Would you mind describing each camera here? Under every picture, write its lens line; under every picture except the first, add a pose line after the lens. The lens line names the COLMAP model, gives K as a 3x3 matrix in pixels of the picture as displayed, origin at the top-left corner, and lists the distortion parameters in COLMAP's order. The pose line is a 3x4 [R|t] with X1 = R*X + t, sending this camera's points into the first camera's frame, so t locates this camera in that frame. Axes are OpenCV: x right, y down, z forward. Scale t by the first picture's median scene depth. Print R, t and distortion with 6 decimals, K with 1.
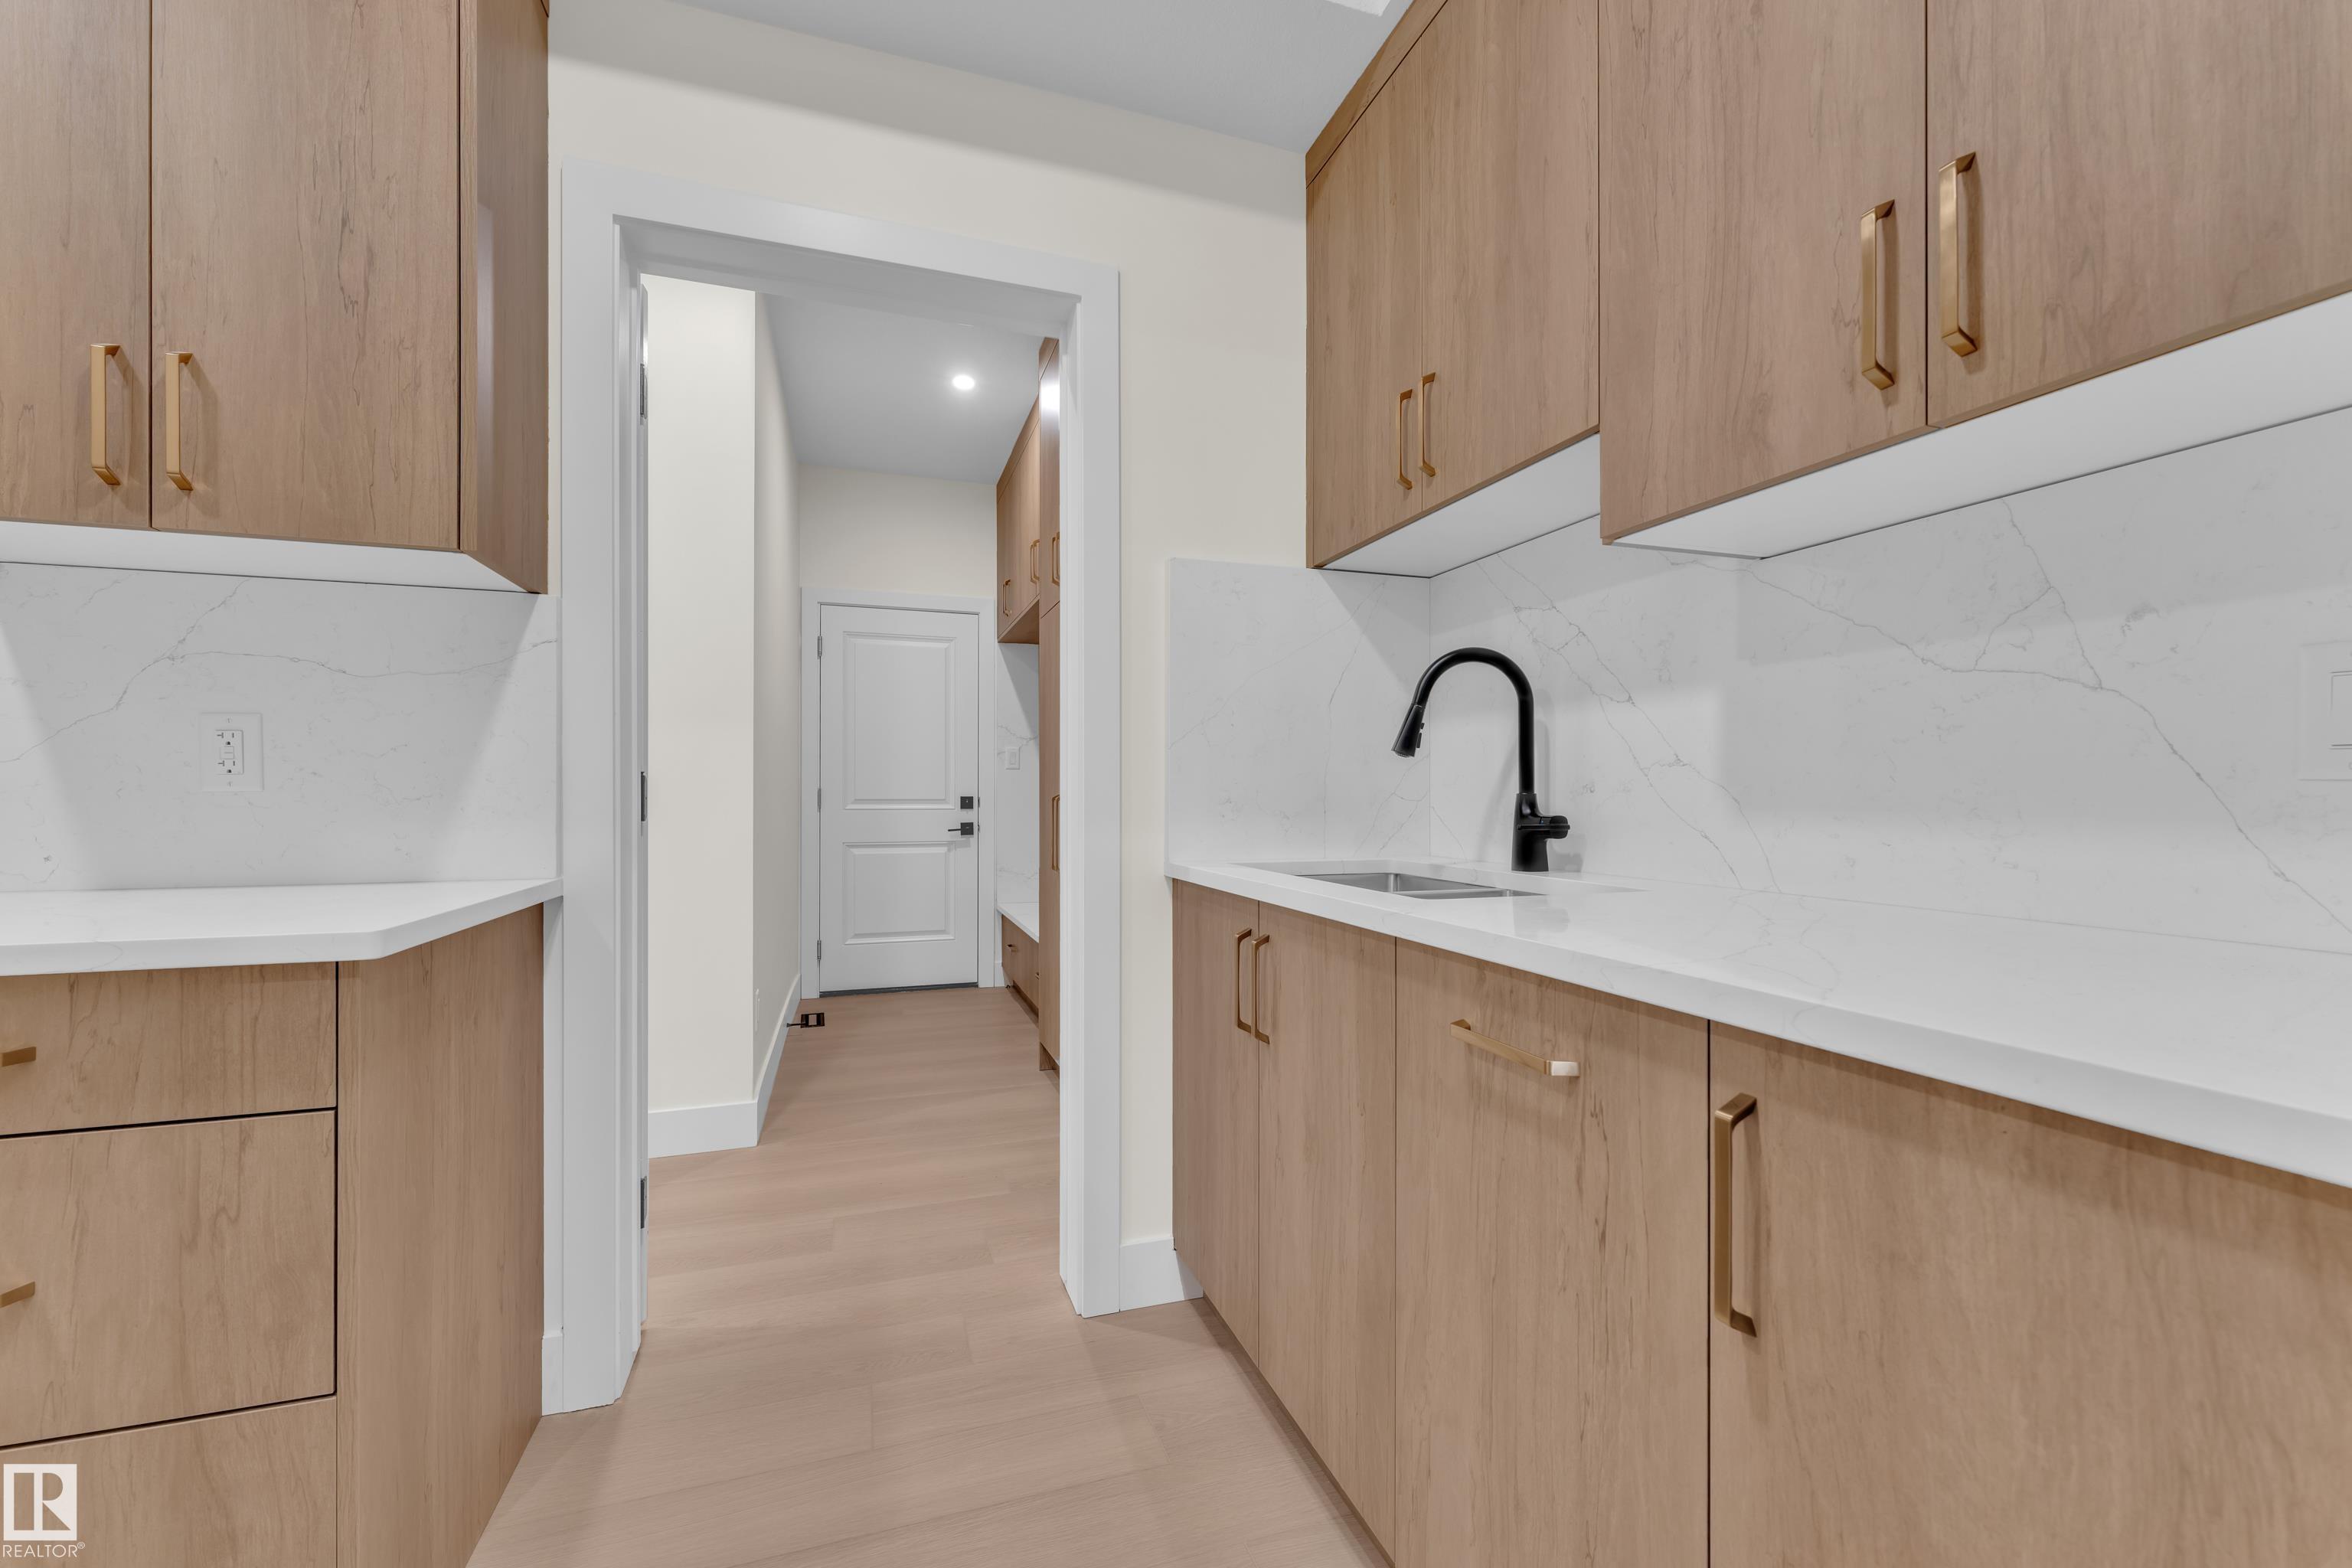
lens RADIAL K [[937.8, 0, 1175.6], [0, 937.8, 789.3], [0, 0, 1]] dist [0.002015, -0.000809]
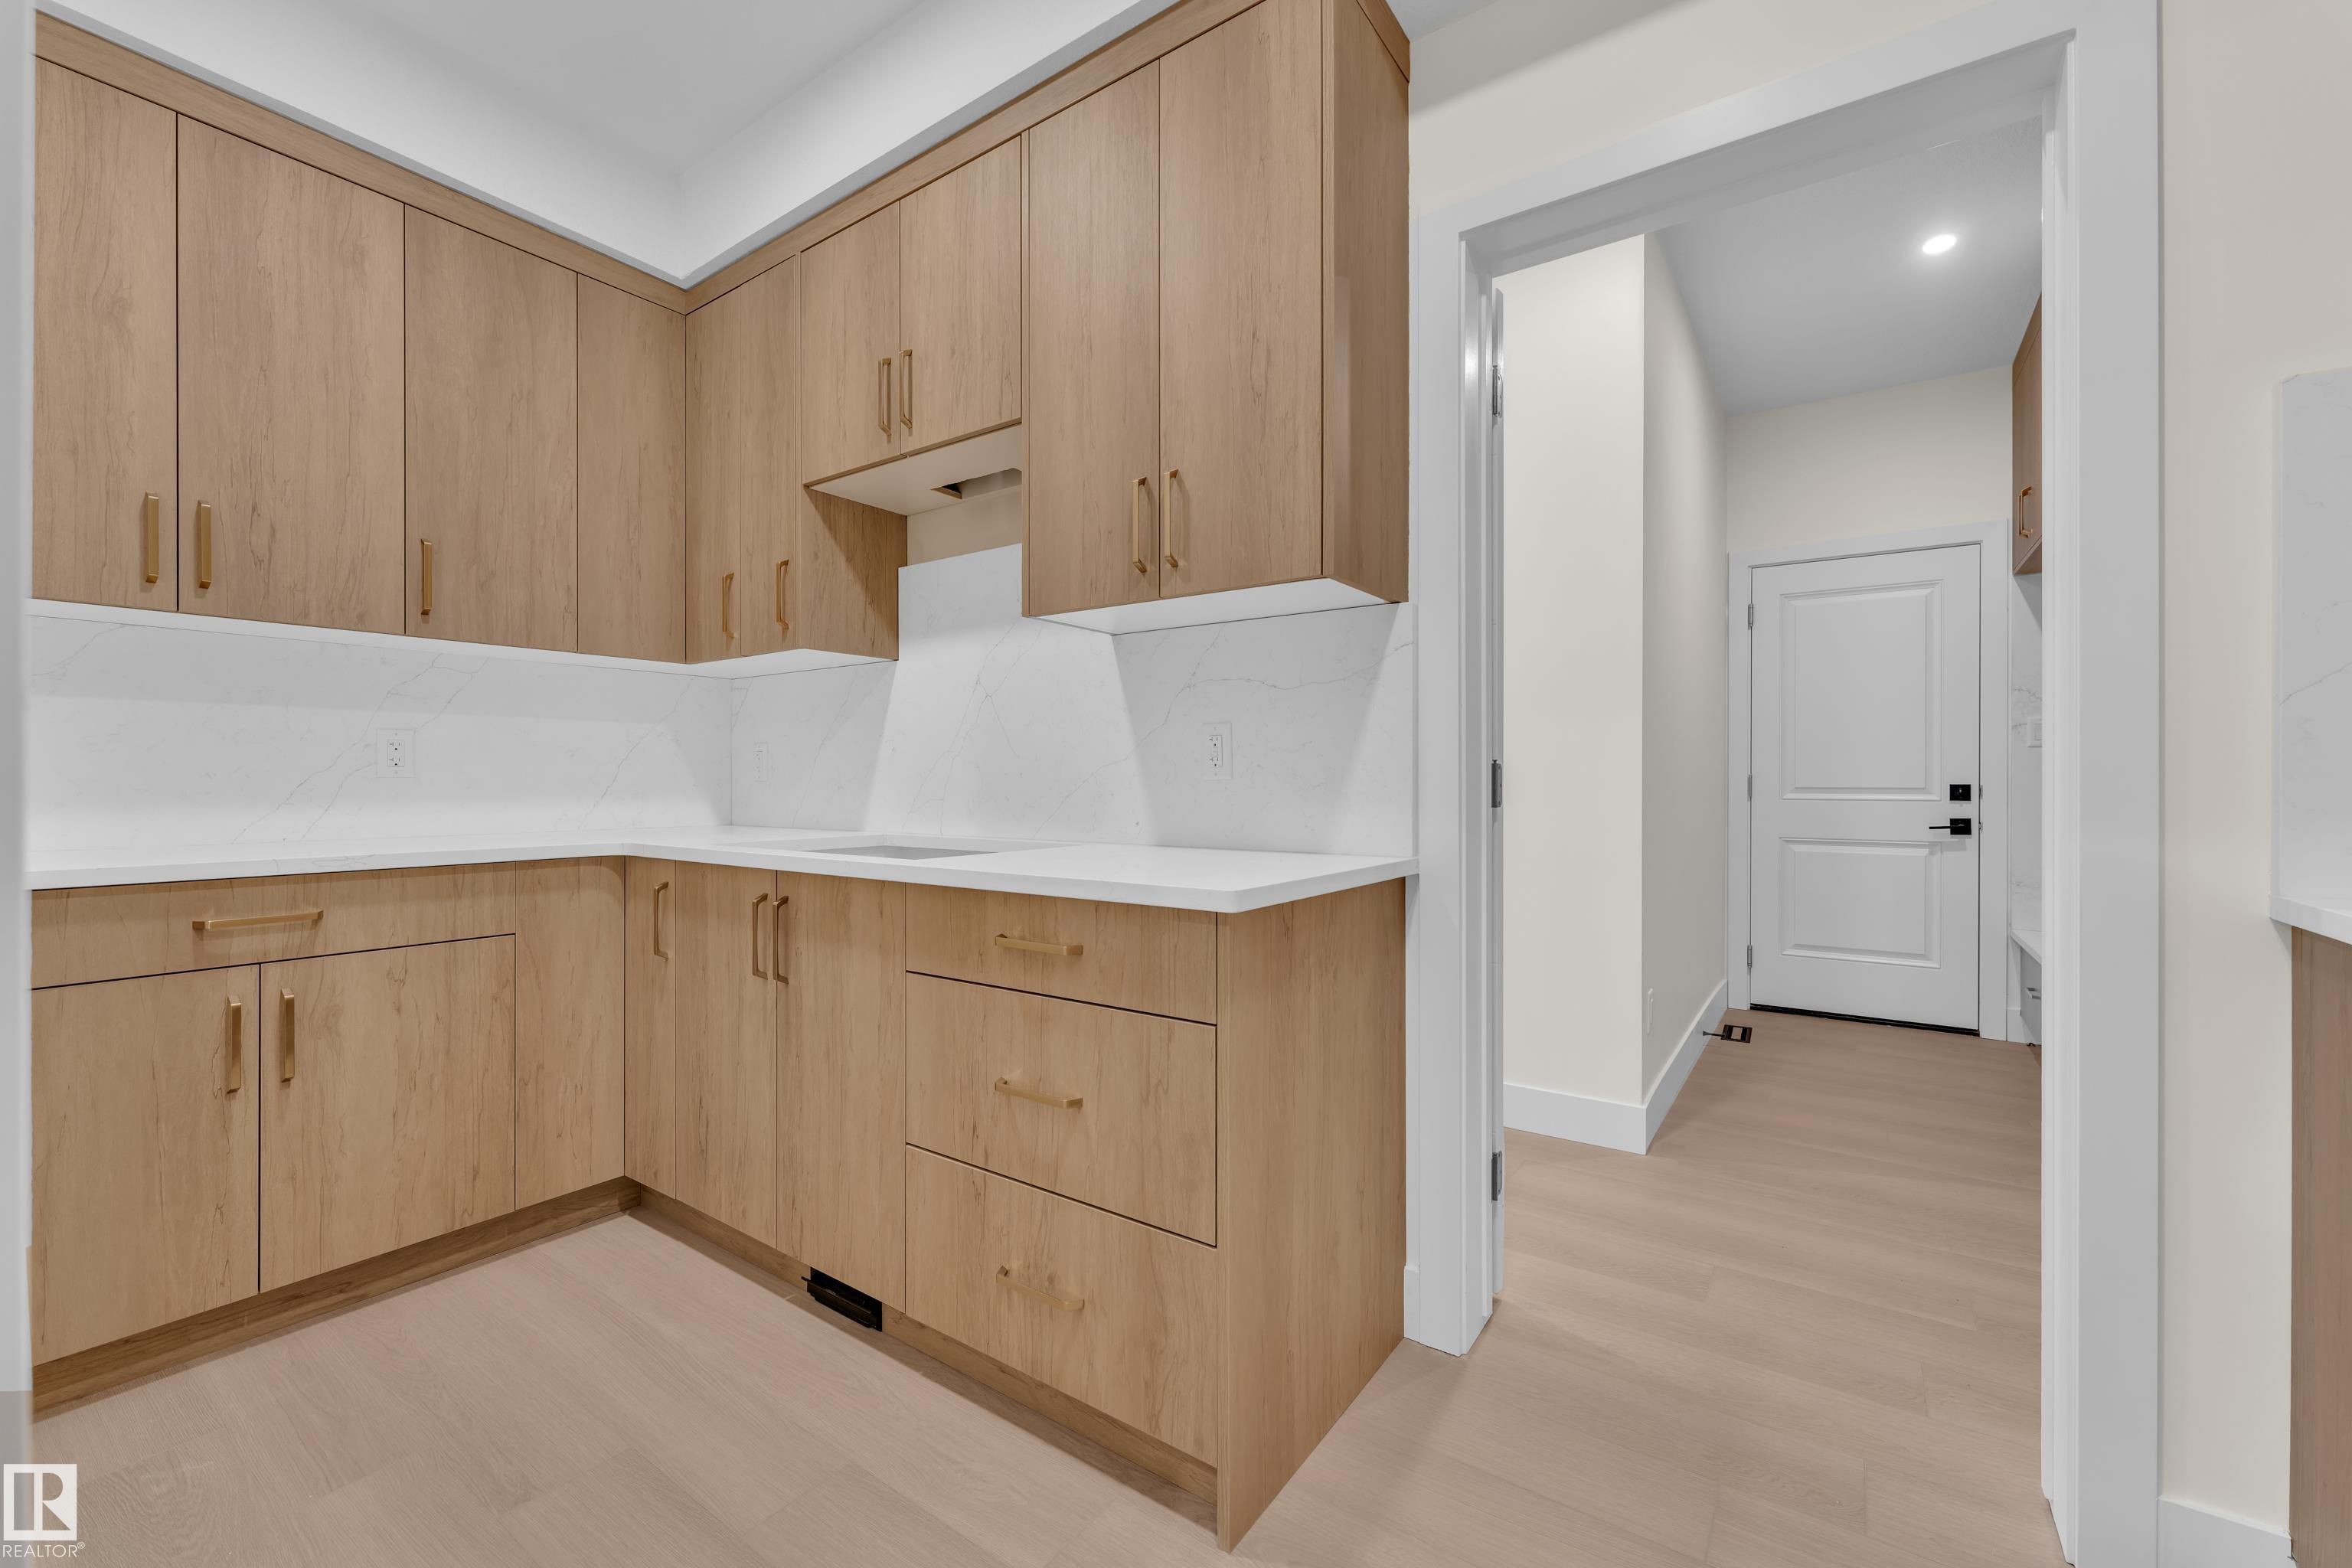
lens RADIAL K [[946.2, 0, 1191.4], [0, 946.2, 781.2], [0, 0, 1]] dist [0.001040, -0.000084]
pose [[0.597702, -0.000161, -0.801719, 0.077371], [0.004192, 0.999987, 0.002924, 0.000477], [0.801708, -0.005108, 0.597695, 0.121714]]
